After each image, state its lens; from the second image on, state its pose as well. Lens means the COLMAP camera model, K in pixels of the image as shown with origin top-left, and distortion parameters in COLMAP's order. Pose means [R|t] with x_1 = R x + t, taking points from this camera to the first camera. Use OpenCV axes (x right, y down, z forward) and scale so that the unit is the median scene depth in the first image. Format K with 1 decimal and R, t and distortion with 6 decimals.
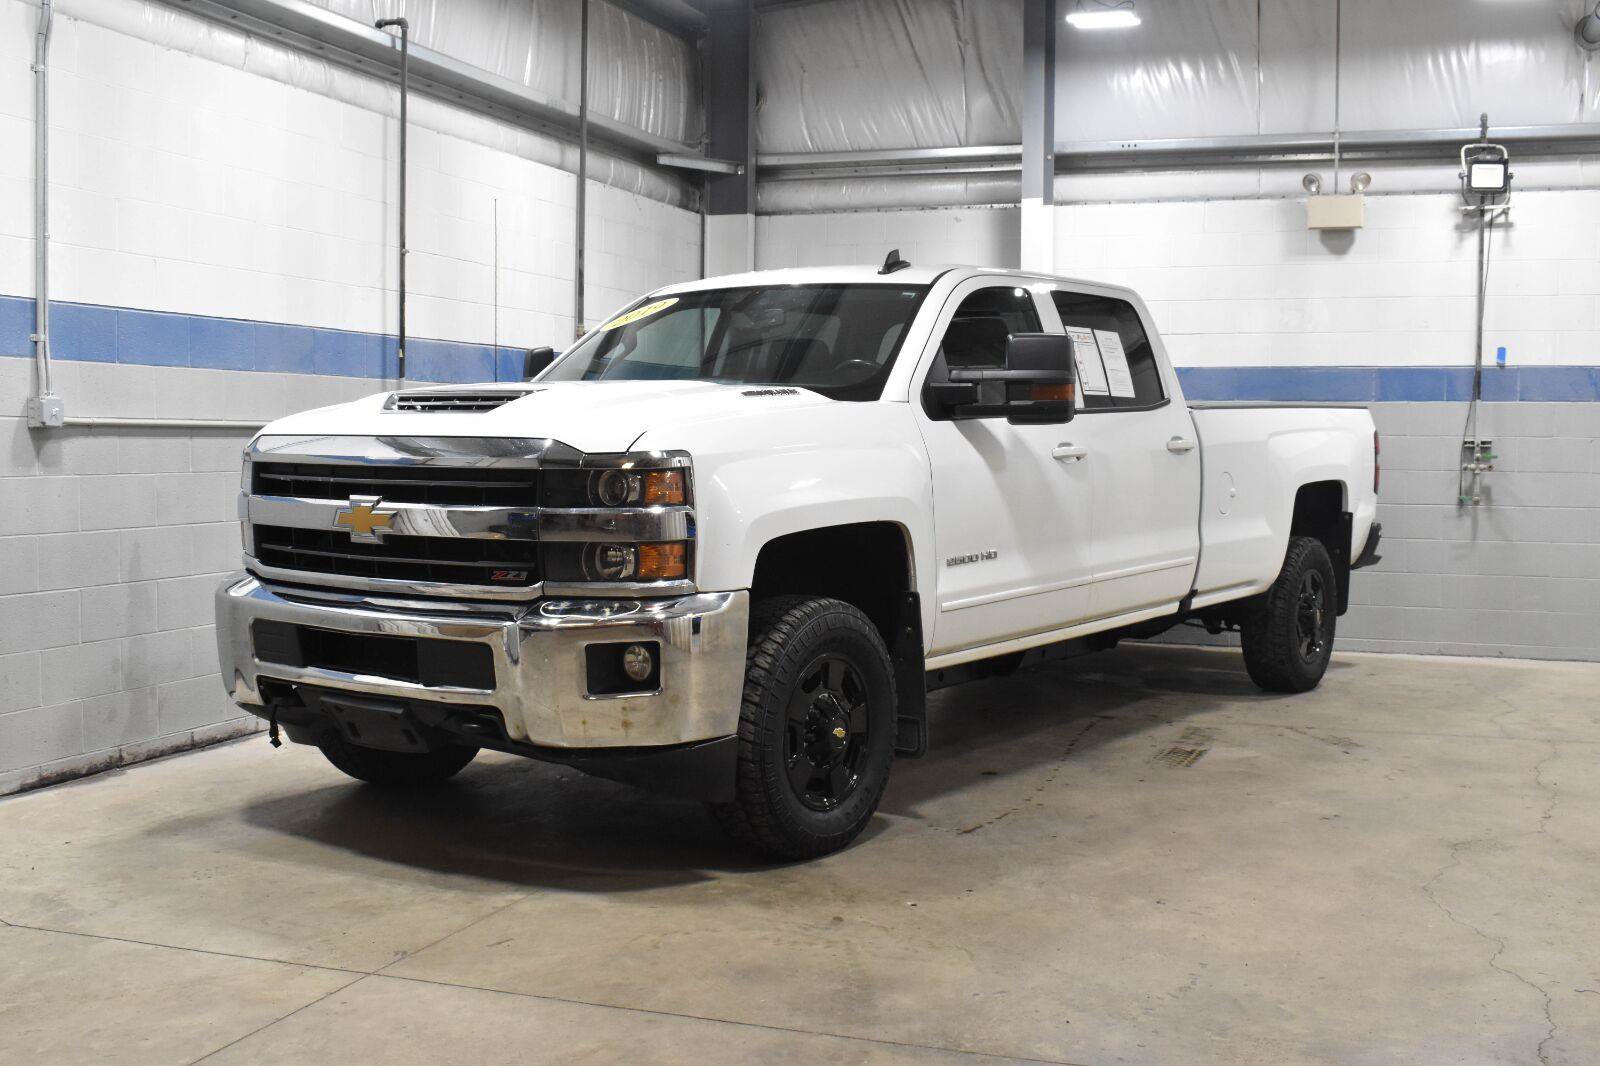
lens RADIAL K [[1728.5, 0, 804.1], [0, 1728.5, 541.7], [0, 0, 1]] dist [-0.083753, 0.034176]
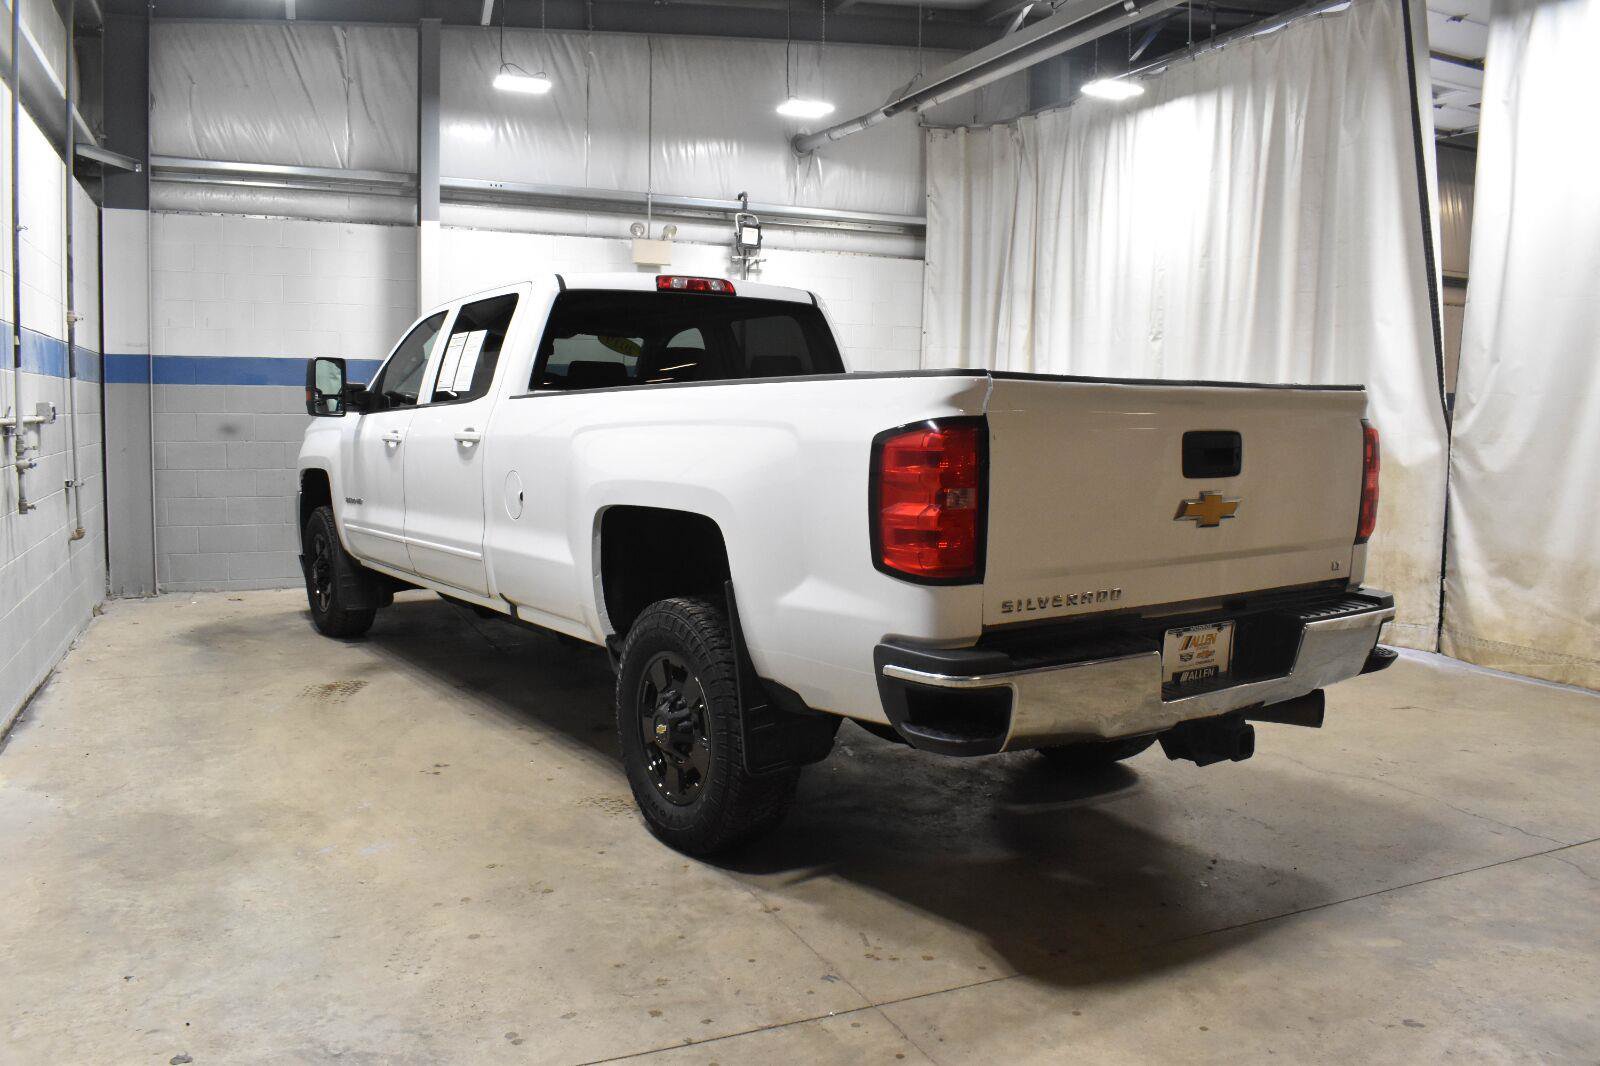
lens RADIAL K [[1239.4, 0, 800.0], [0, 1239.4, 533.0], [0, 0, 1]] dist [-0.100933, 0.017334]
pose [[0.714144, -0.069338, 0.696556, -0.309029], [0.036548, 0.997418, 0.061816, -0.026577], [-0.699044, -0.018688, 0.714835, 0.216153]]
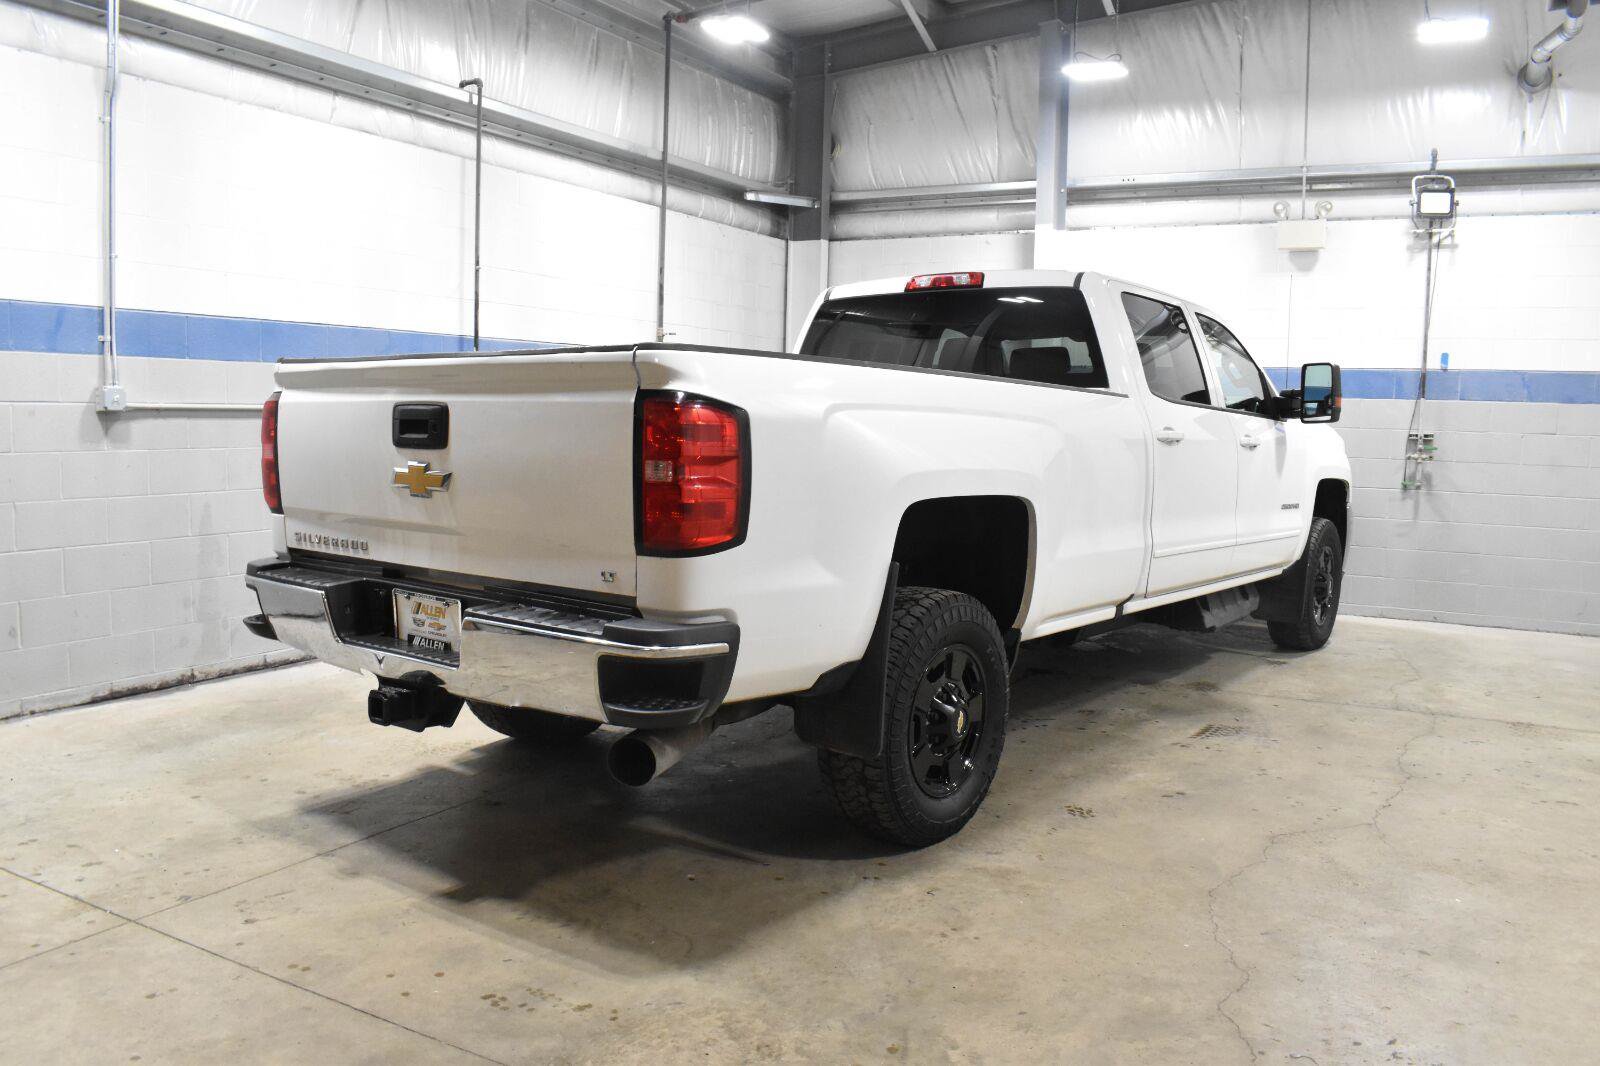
lens RADIAL K [[1239.4, 0, 800.0], [0, 1239.4, 533.0], [0, 0, 1]] dist [-0.100933, 0.017334]
pose [[0.987057, 0.028652, -0.157791, 0.111599], [-0.022910, 0.999012, 0.038092, -0.013876], [0.158726, -0.033984, 0.986738, 0.127492]]
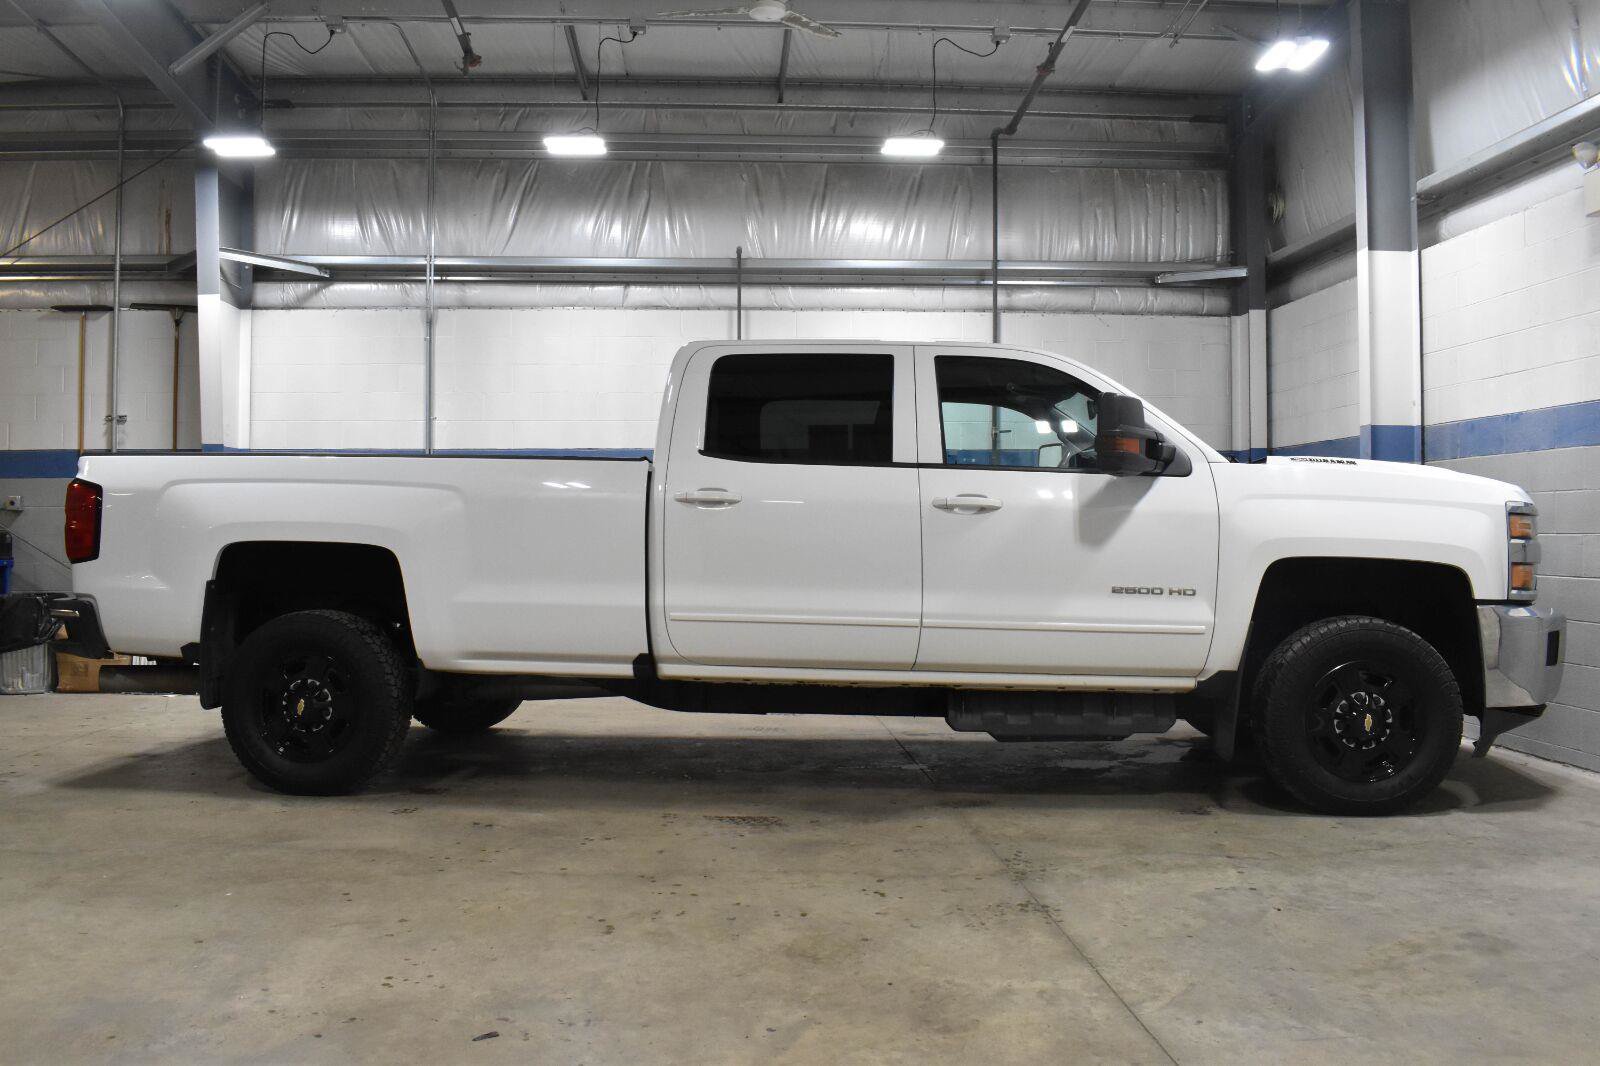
lens RADIAL K [[1239.4, 0, 800.0], [0, 1239.4, 533.0], [0, 0, 1]] dist [-0.100933, 0.017334]
pose [[0.390294, -0.009223, -0.920644, 0.650910], [-0.048948, 0.998328, -0.030752, -0.010032], [0.919388, 0.057066, 0.389190, 0.494928]]
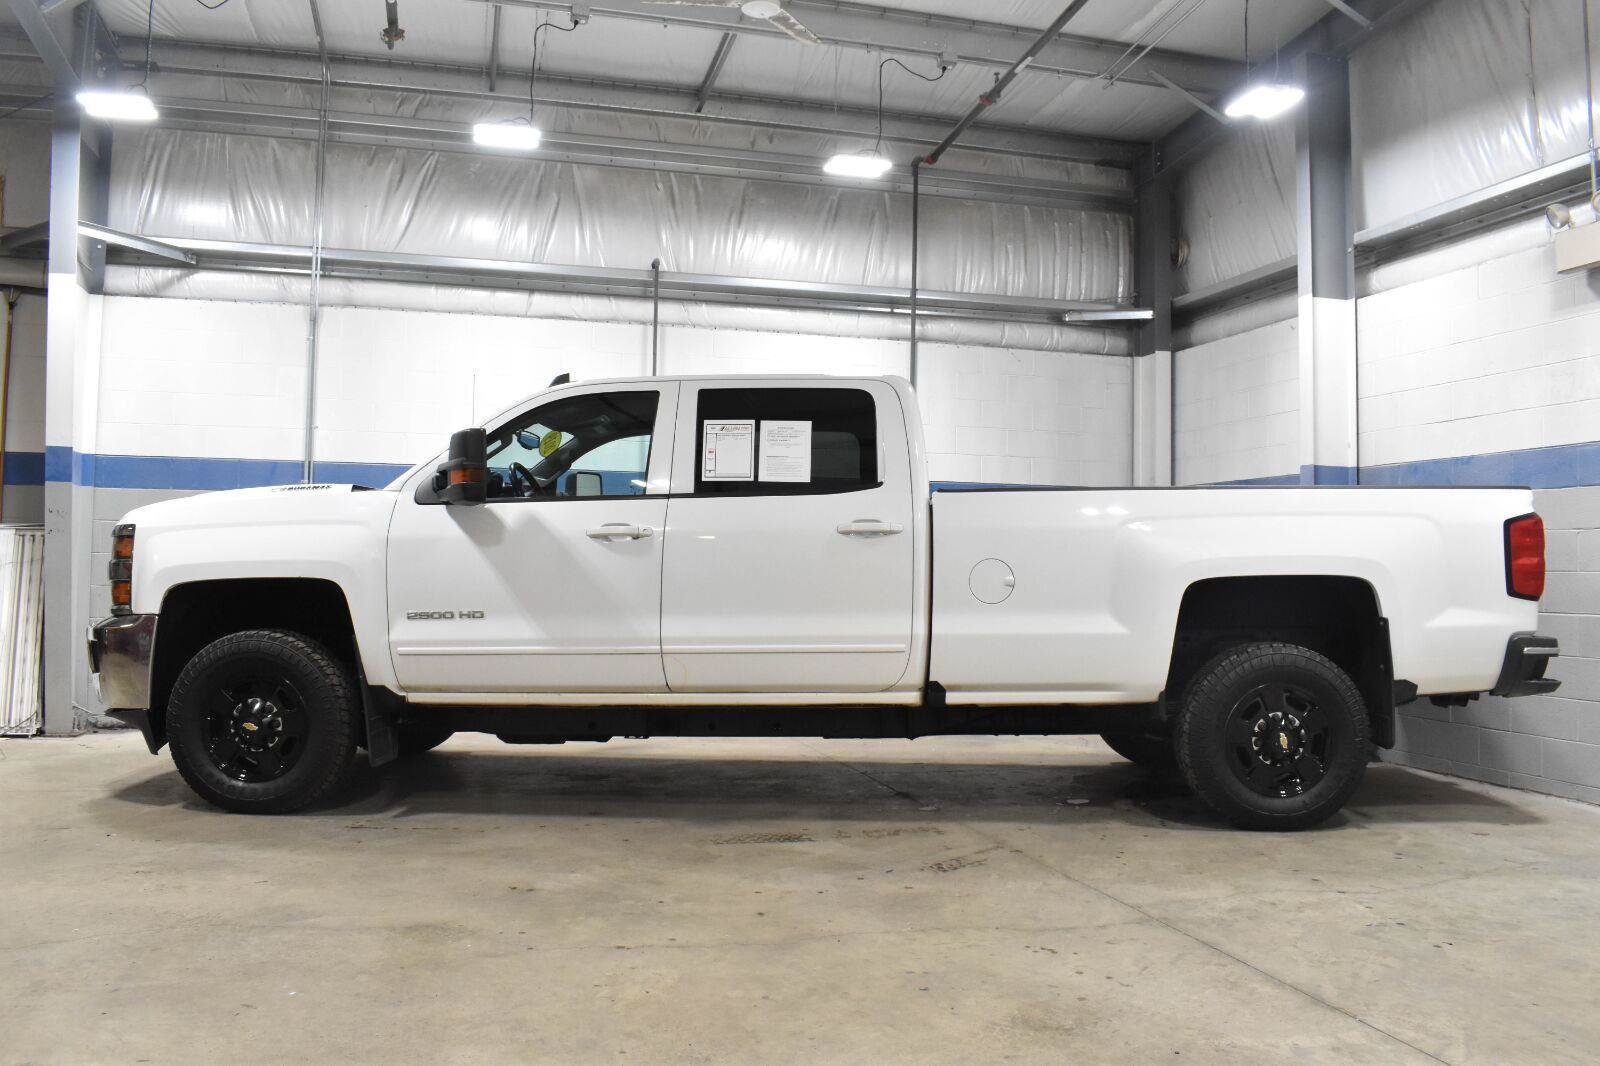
lens RADIAL K [[1239.4, 0, 800.0], [0, 1239.4, 533.0], [0, 0, 1]] dist [-0.100933, 0.017334]
pose [[0.569857, -0.025935, -0.821334, 0.559460], [-0.056890, 0.995859, -0.070918, -0.000535], [0.819772, 0.087139, 0.566022, 0.408678]]
